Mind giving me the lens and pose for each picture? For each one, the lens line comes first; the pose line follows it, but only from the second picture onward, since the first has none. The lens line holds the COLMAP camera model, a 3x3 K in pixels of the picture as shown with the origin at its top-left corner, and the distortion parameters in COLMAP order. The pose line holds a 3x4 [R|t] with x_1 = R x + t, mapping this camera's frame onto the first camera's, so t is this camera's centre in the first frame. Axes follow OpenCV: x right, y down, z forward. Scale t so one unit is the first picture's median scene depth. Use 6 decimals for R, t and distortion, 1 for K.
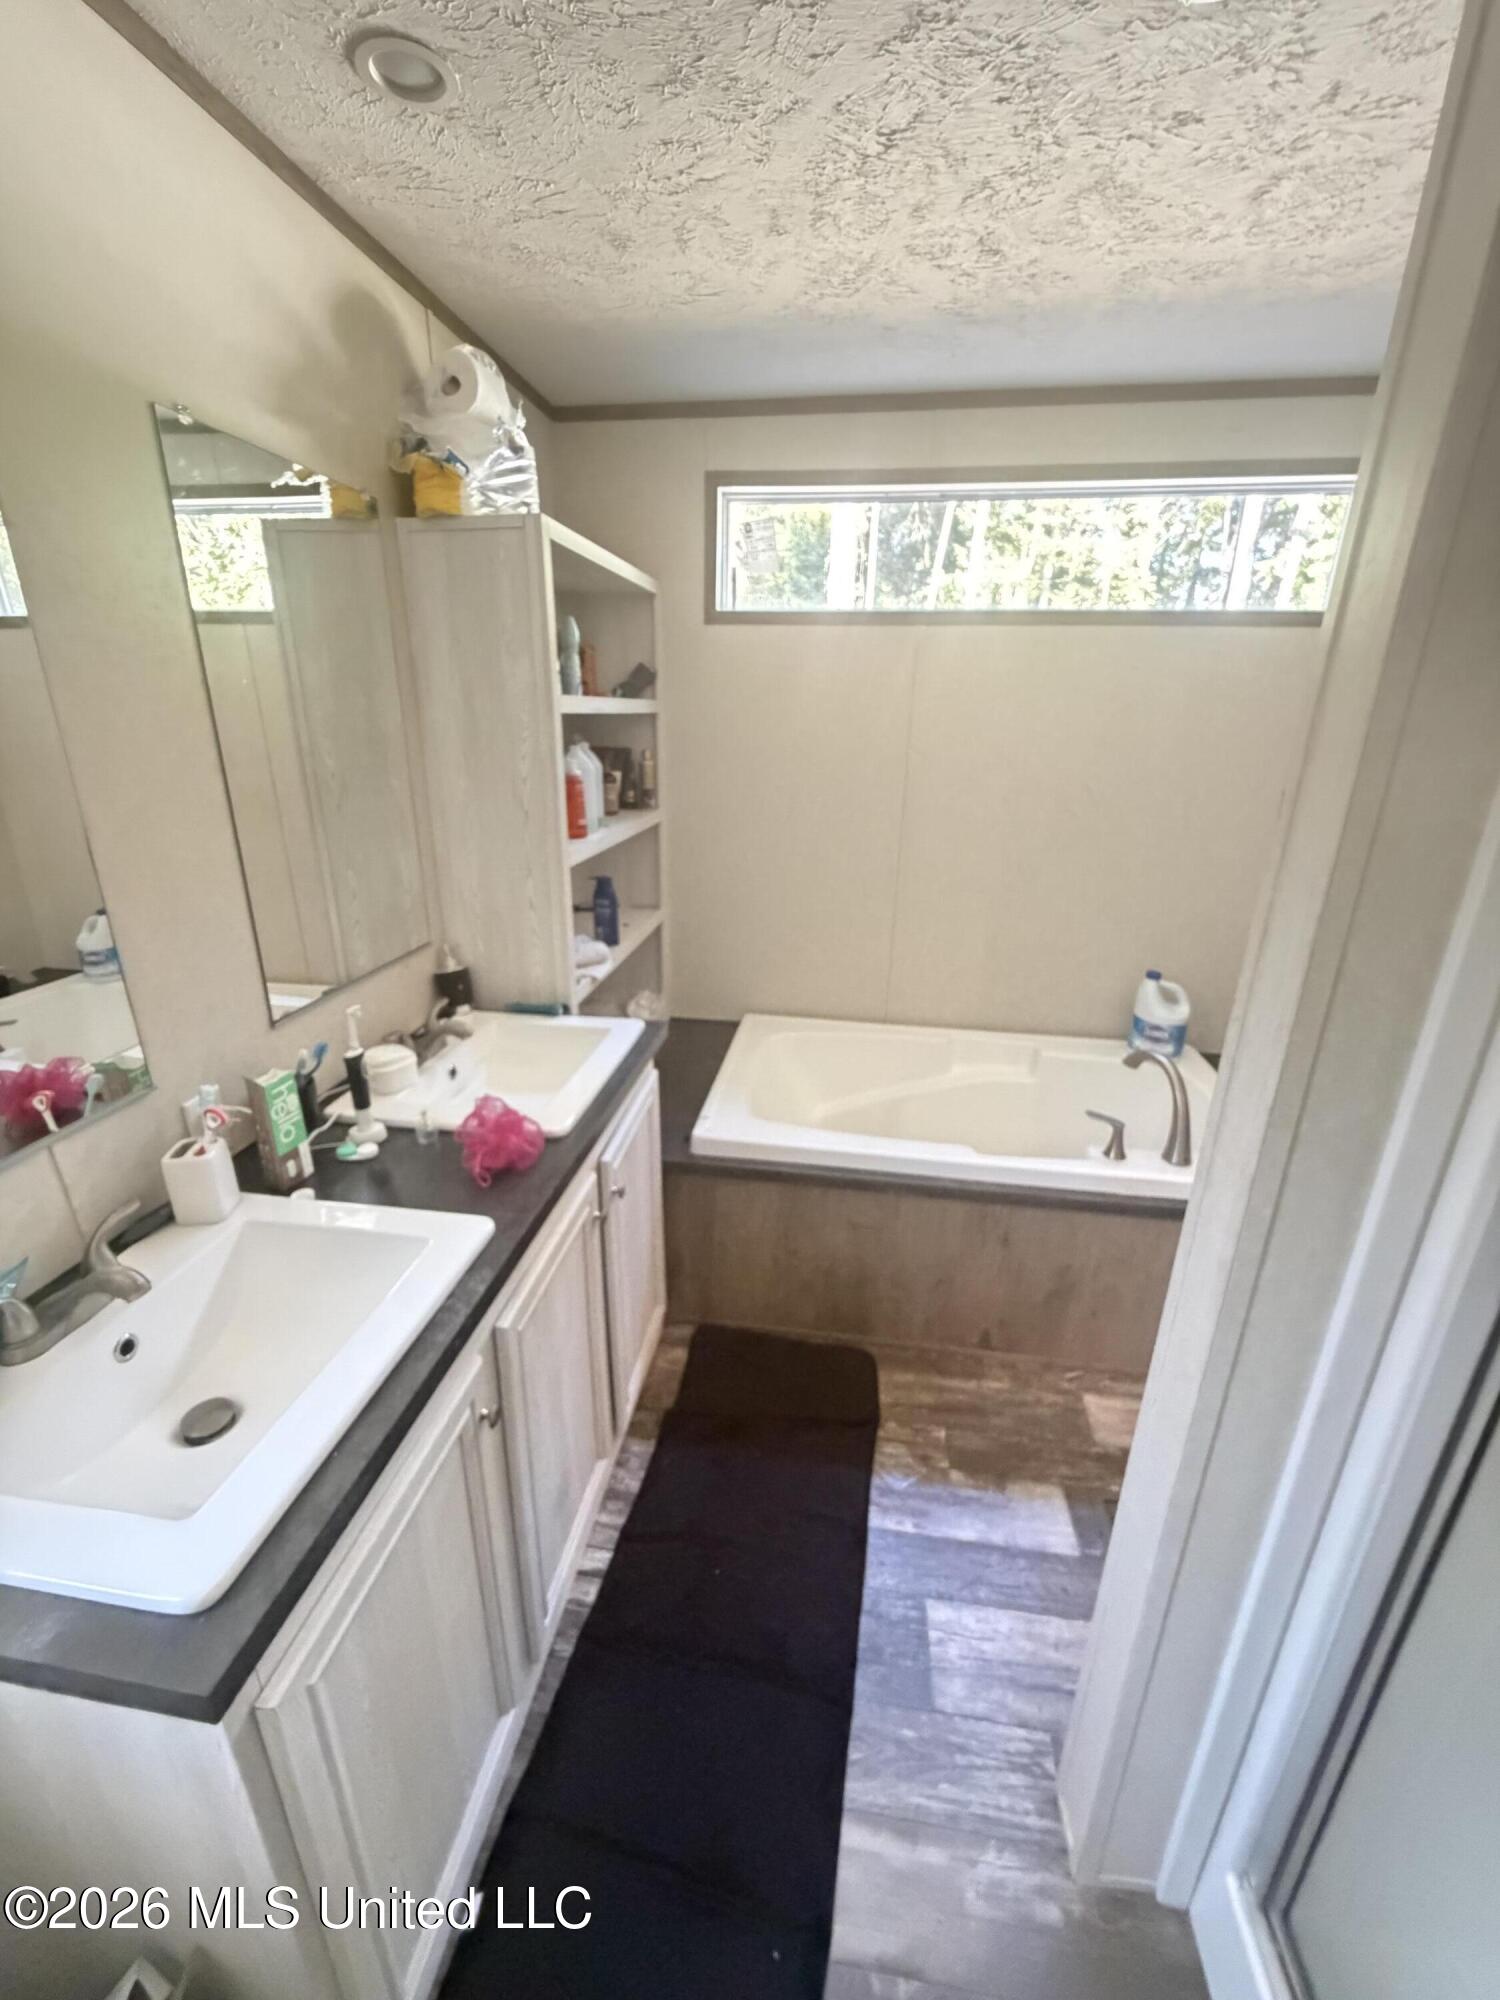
lens RADIAL K [[806.4, 0, 752.8], [0, 806.4, 996.3], [0, 0, 1]] dist [-0.000780, -0.000092]
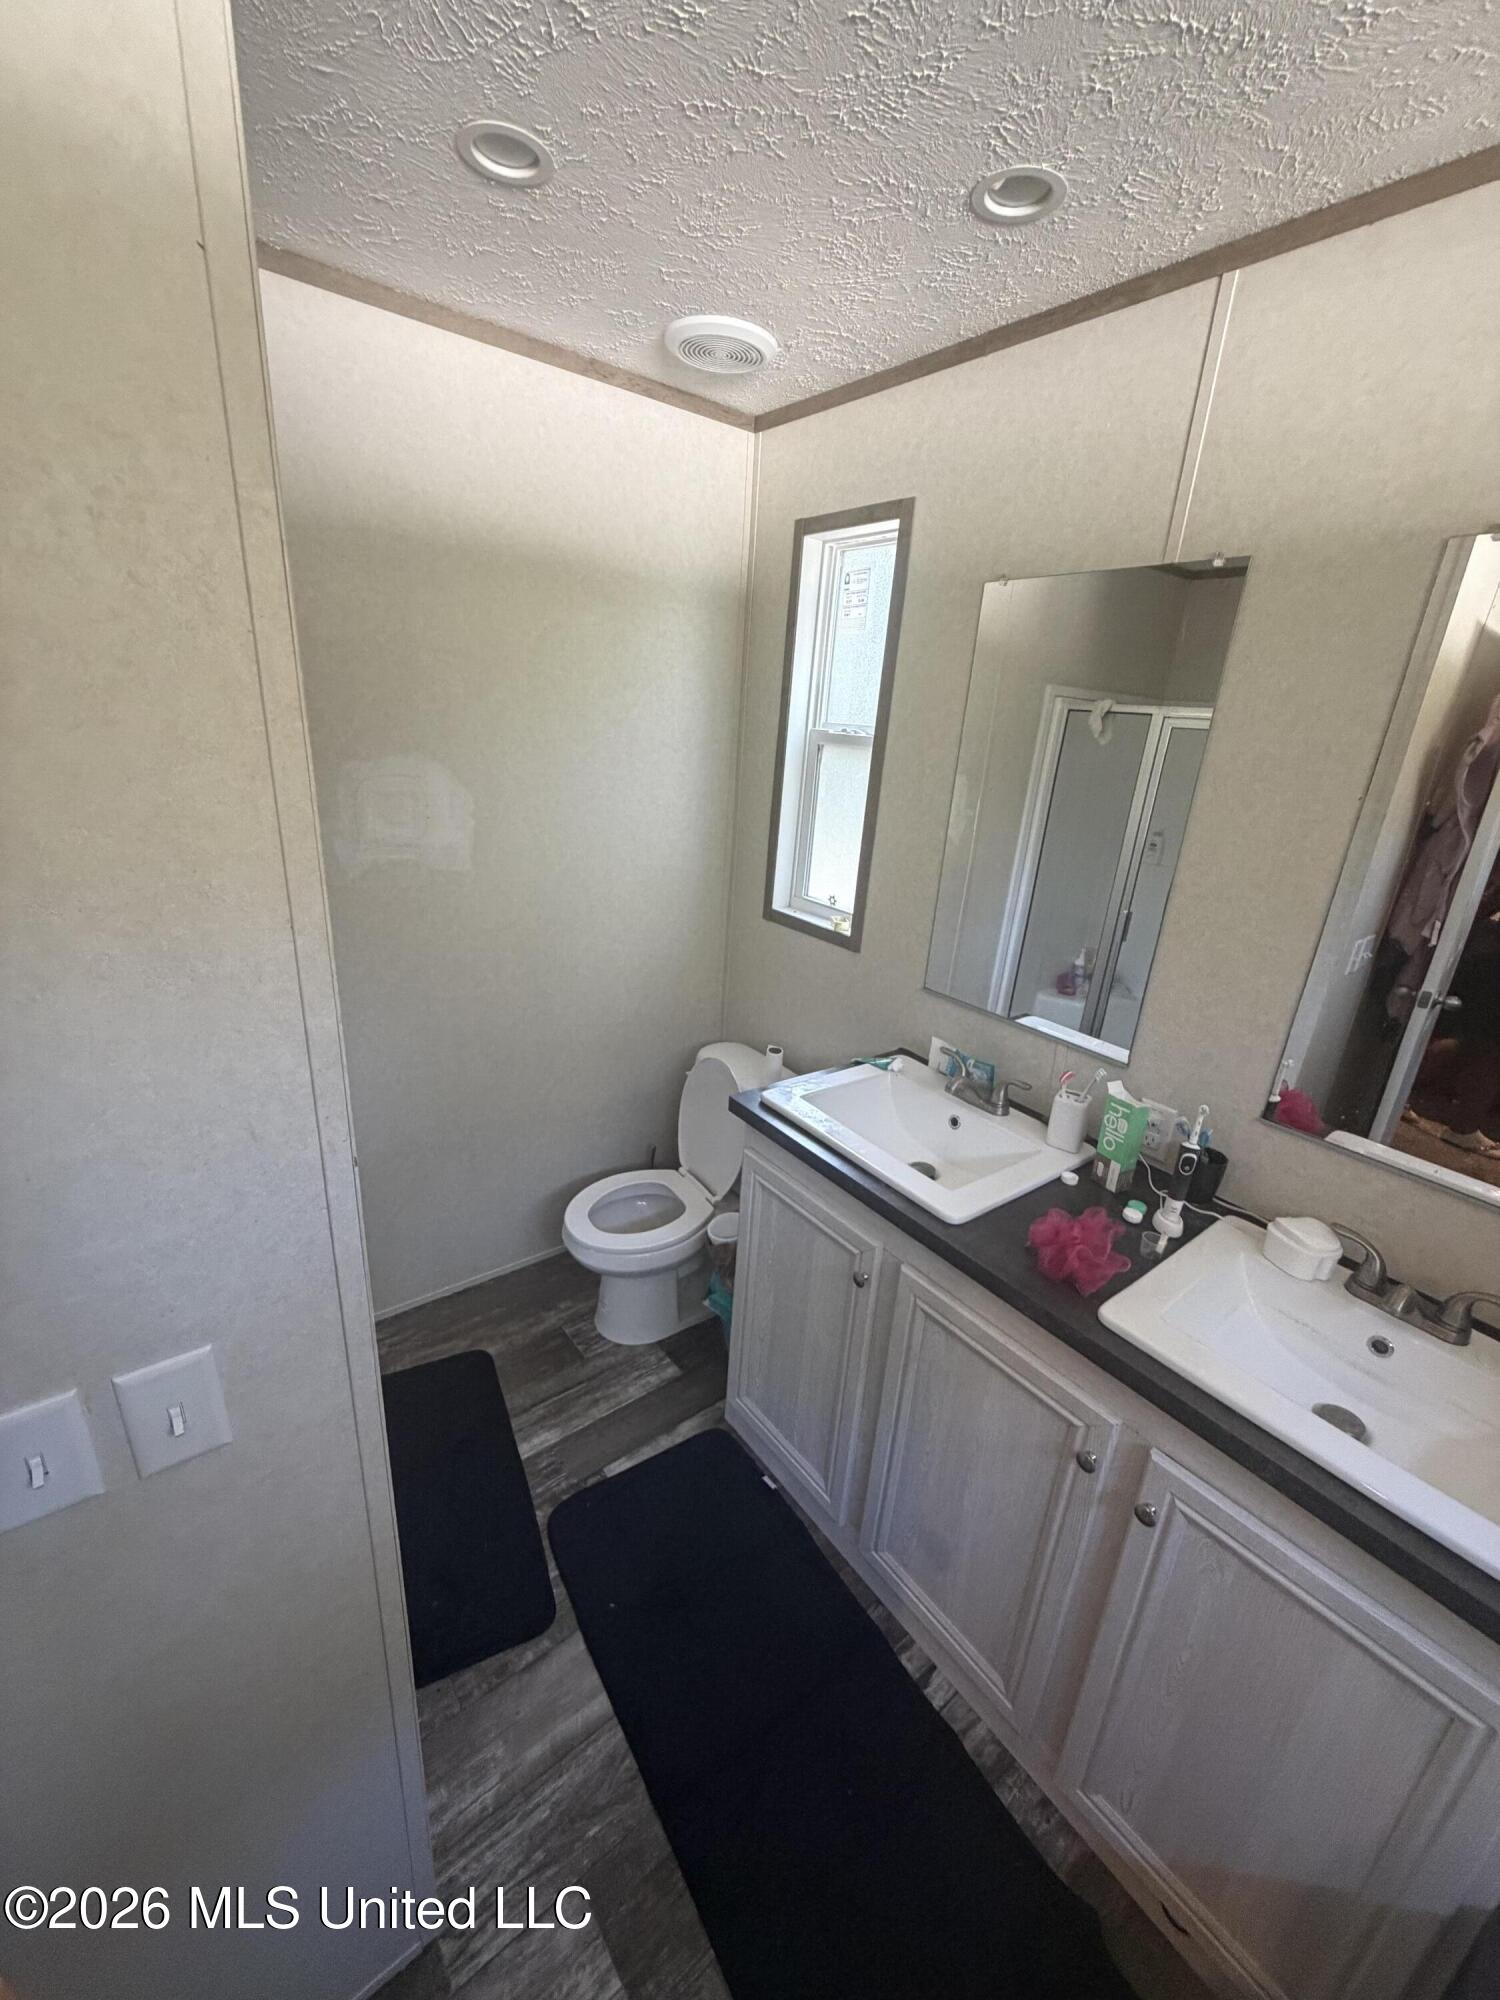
lens RADIAL K [[806.4, 0, 753.4], [0, 806.4, 1001.1], [0, 0, 1]] dist [-0.000780, -0.000092]
pose [[-0.689909, 0.174696, -0.702501, 0.573517], [-0.321811, 0.795262, 0.513806, -0.423398], [0.648432, 0.580551, -0.492439, 1.045938]]
